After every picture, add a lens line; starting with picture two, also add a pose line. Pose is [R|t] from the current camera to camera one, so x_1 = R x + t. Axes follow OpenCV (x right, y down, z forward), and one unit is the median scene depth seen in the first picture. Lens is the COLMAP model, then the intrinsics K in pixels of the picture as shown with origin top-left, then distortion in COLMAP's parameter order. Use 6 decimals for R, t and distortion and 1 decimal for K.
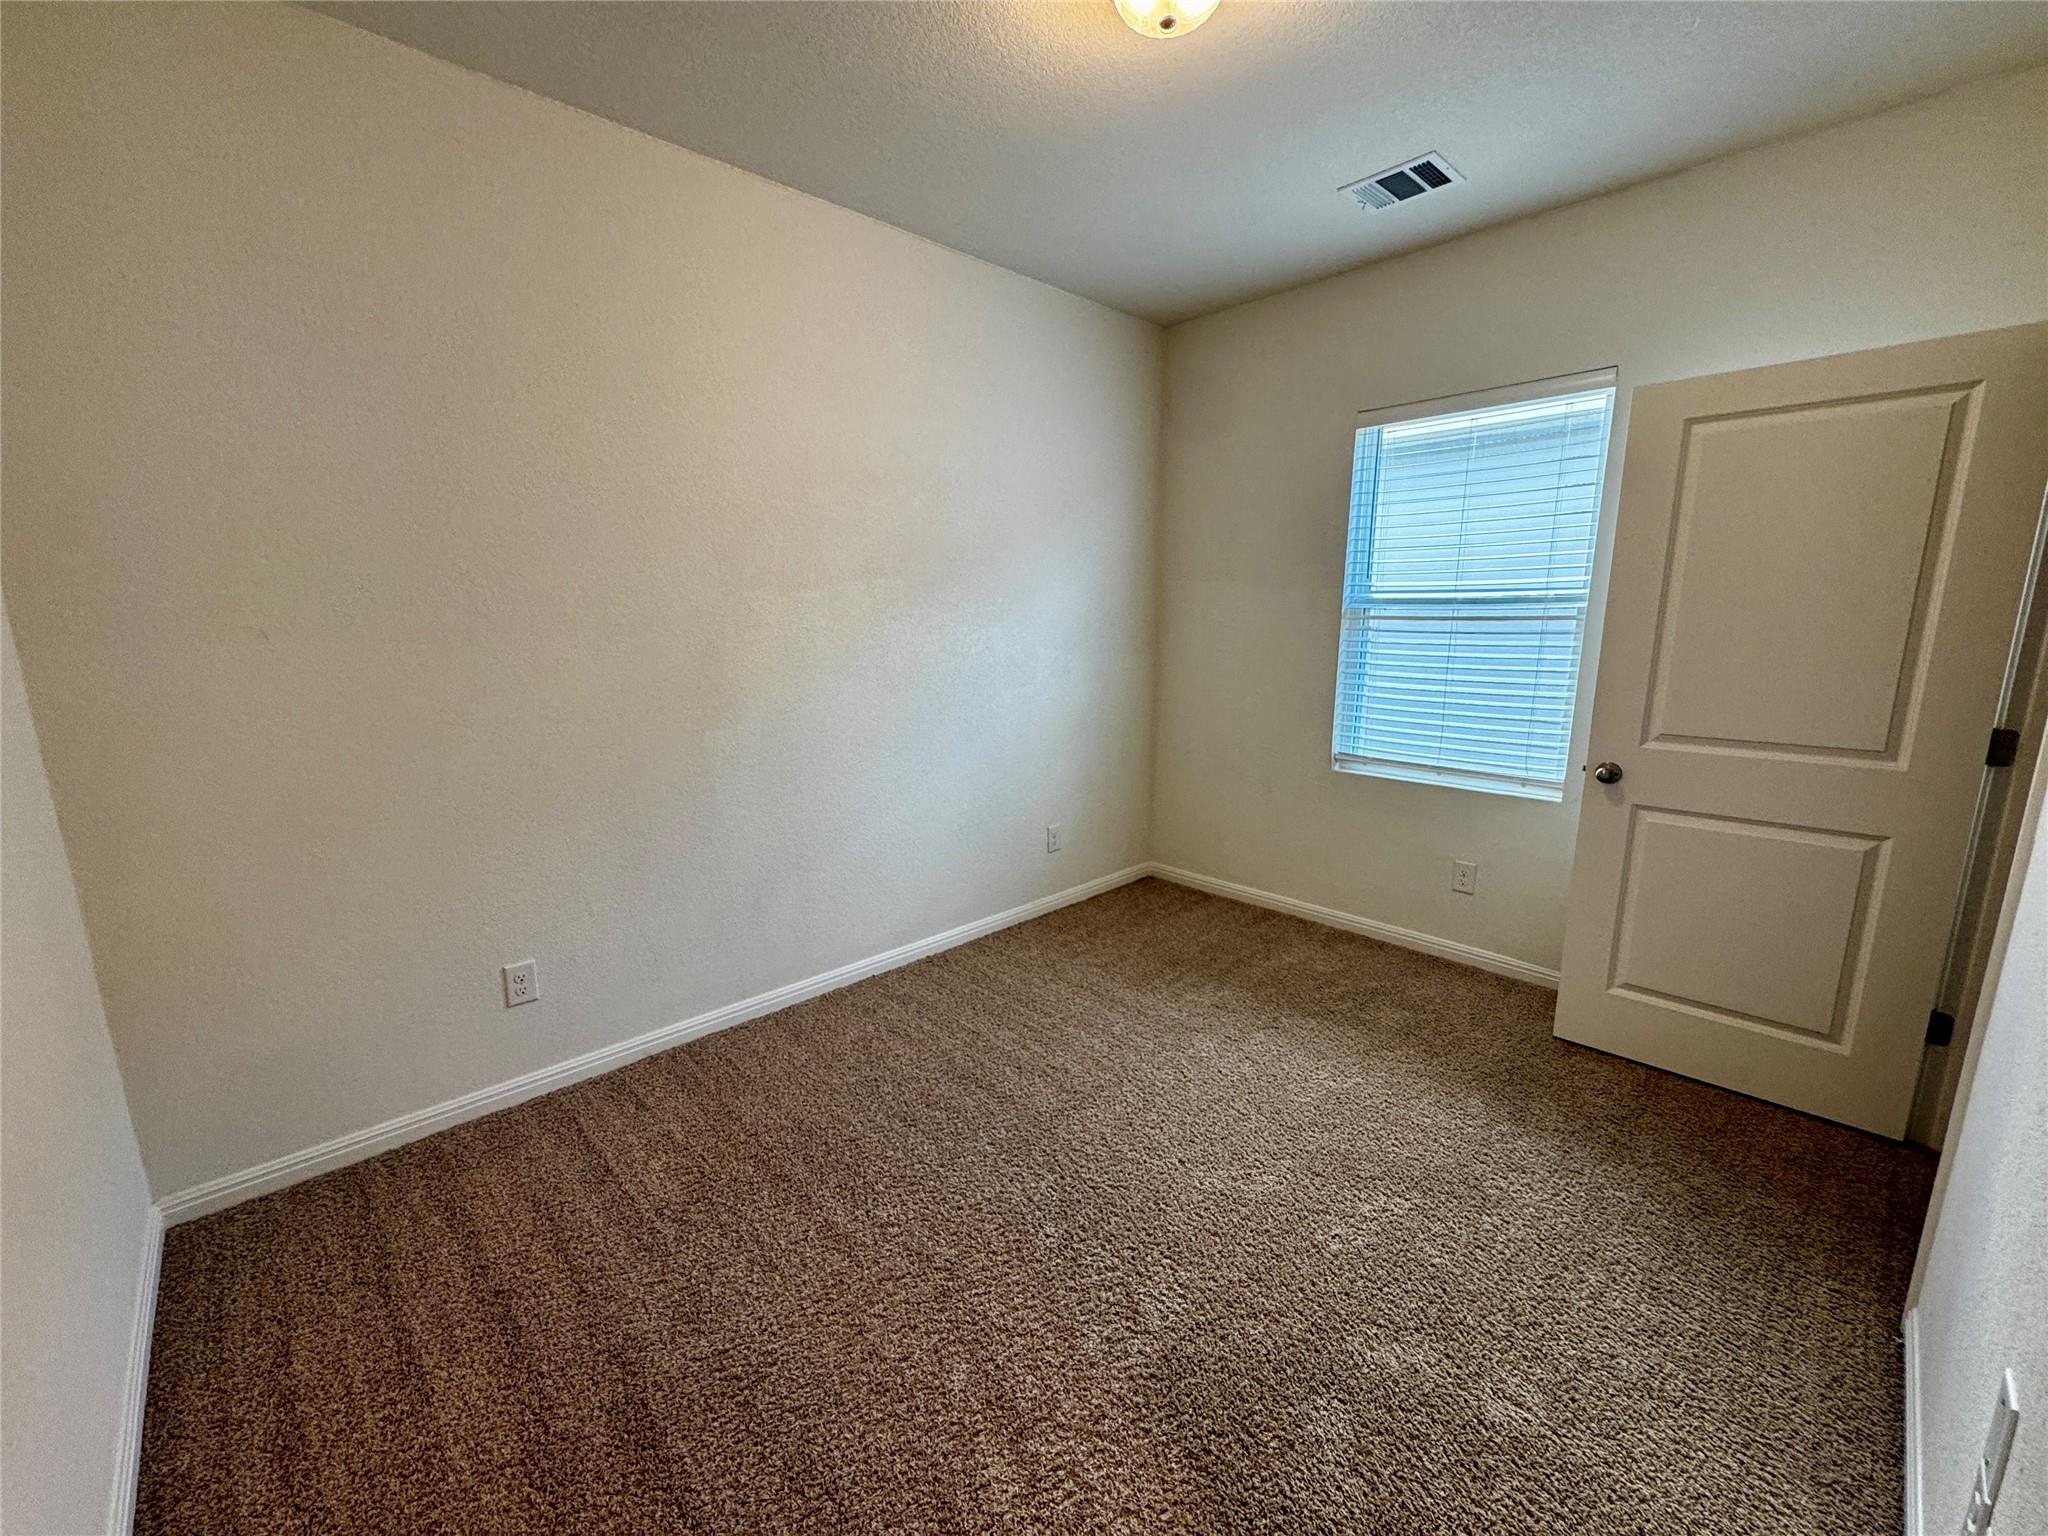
lens RADIAL K [[814.2, 0, 1024.0], [0, 814.2, 768.0], [0, 0, 1]] dist [0.000362, -0.000065]
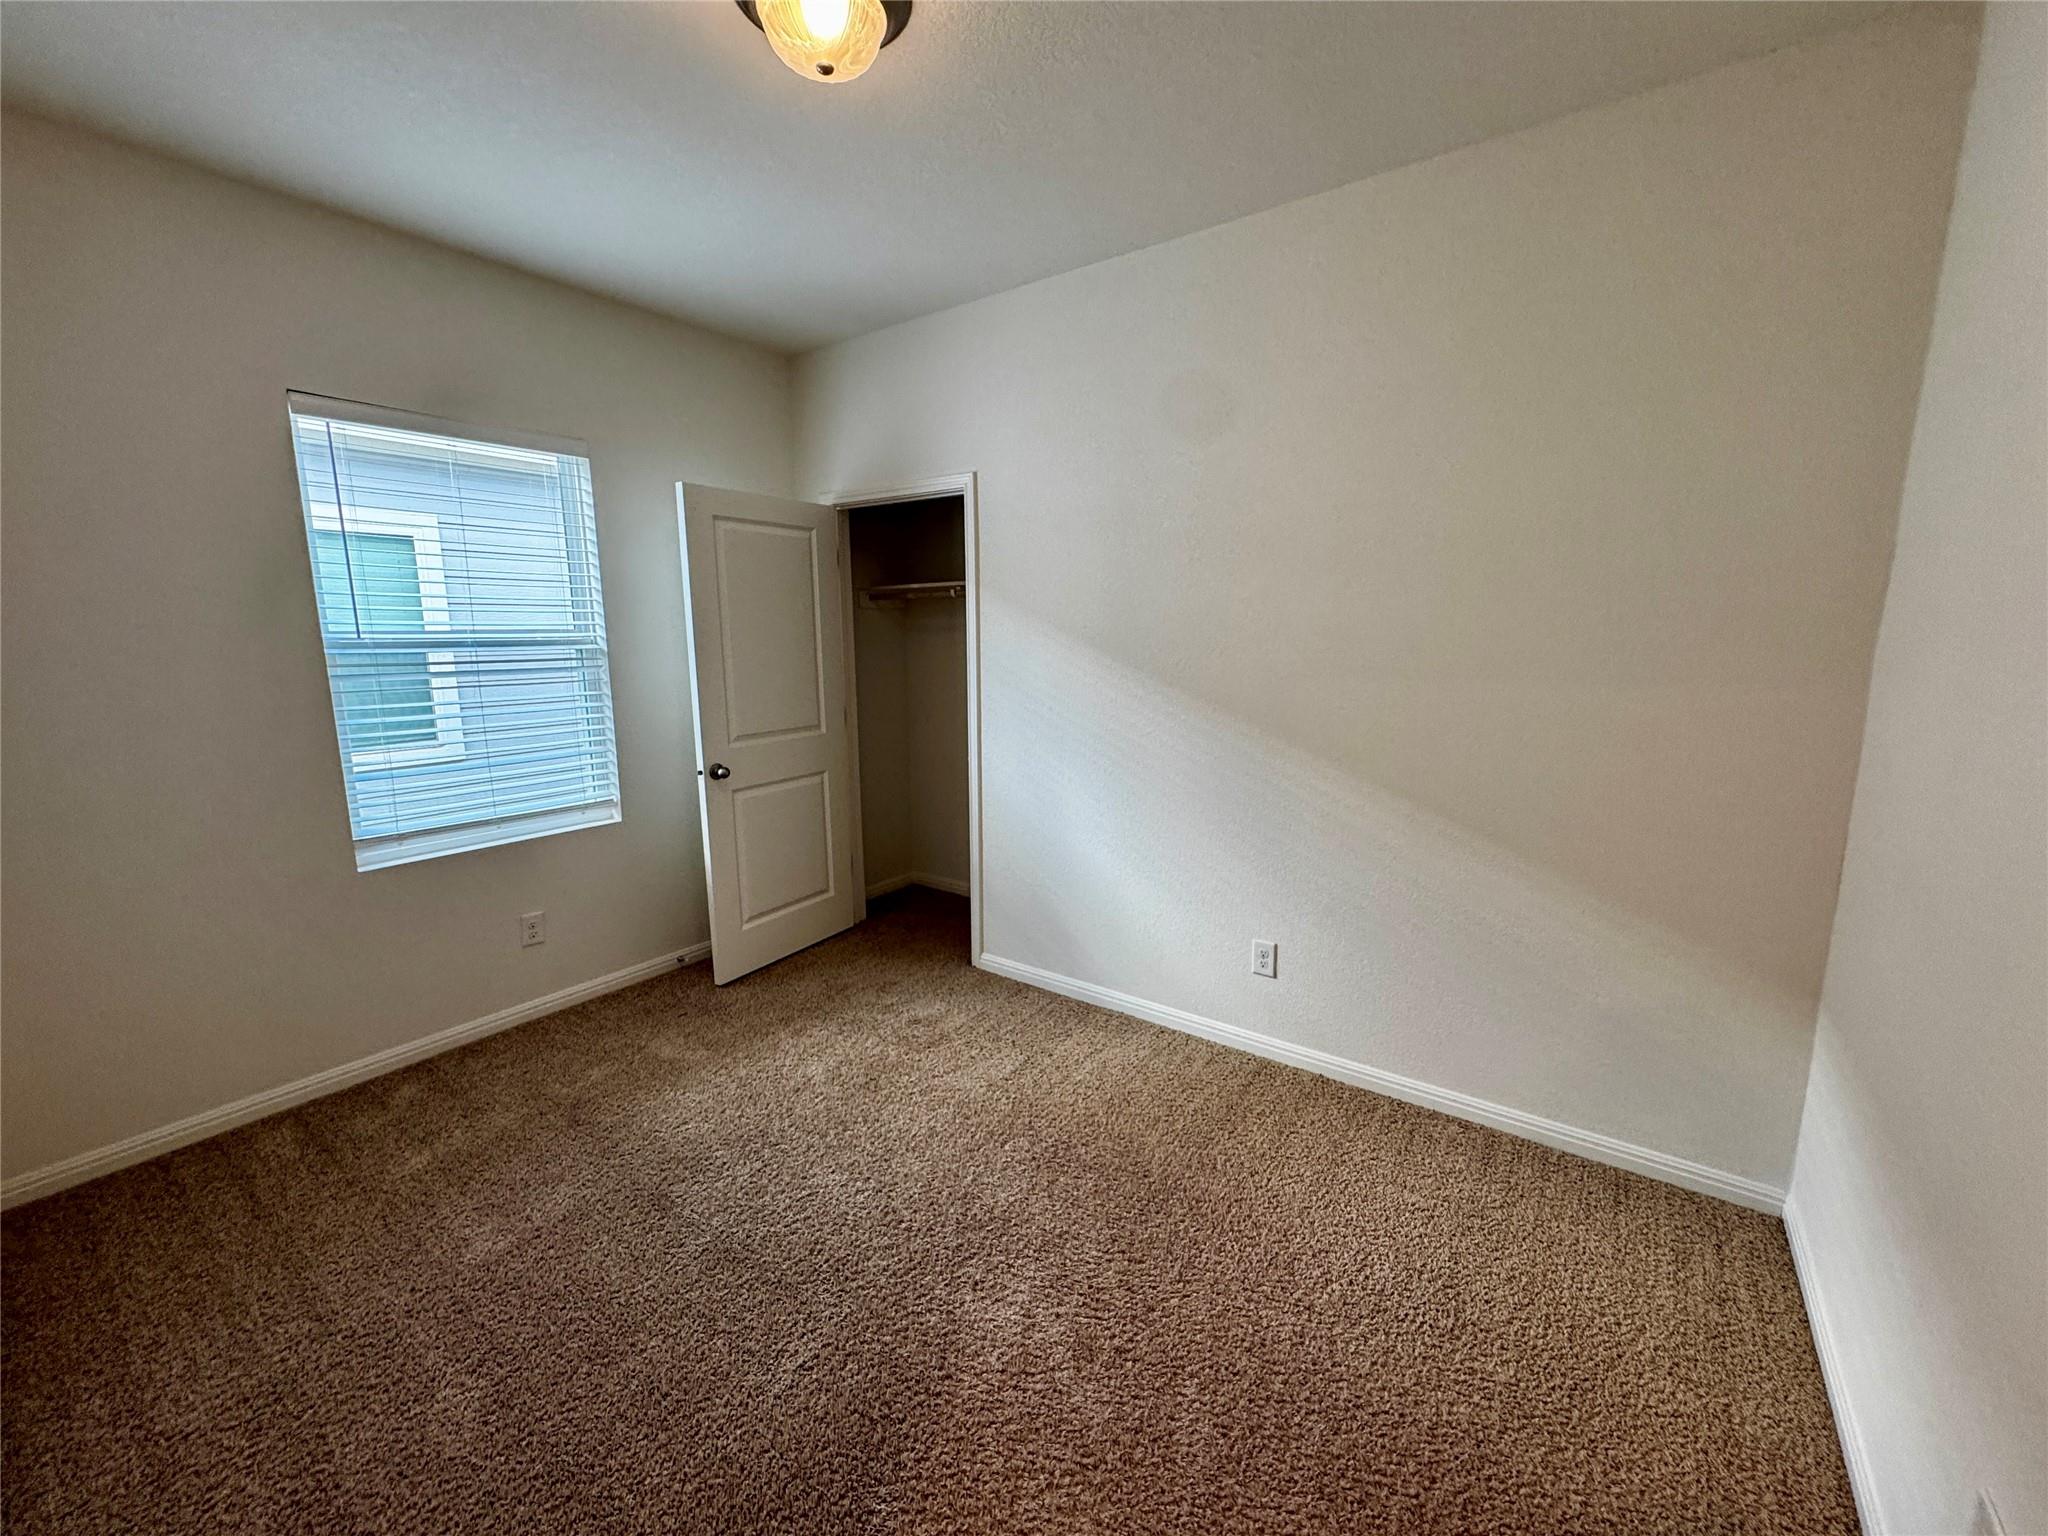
lens RADIAL K [[814.2, 0, 1024.0], [0, 814.2, 768.0], [0, 0, 1]] dist [0.000362, -0.000065]
pose [[-0.232477, -0.145296, 0.961688, -0.680129], [0.197462, 0.961135, 0.192946, -0.158728], [-0.952346, 0.234752, -0.194751, 0.795292]]
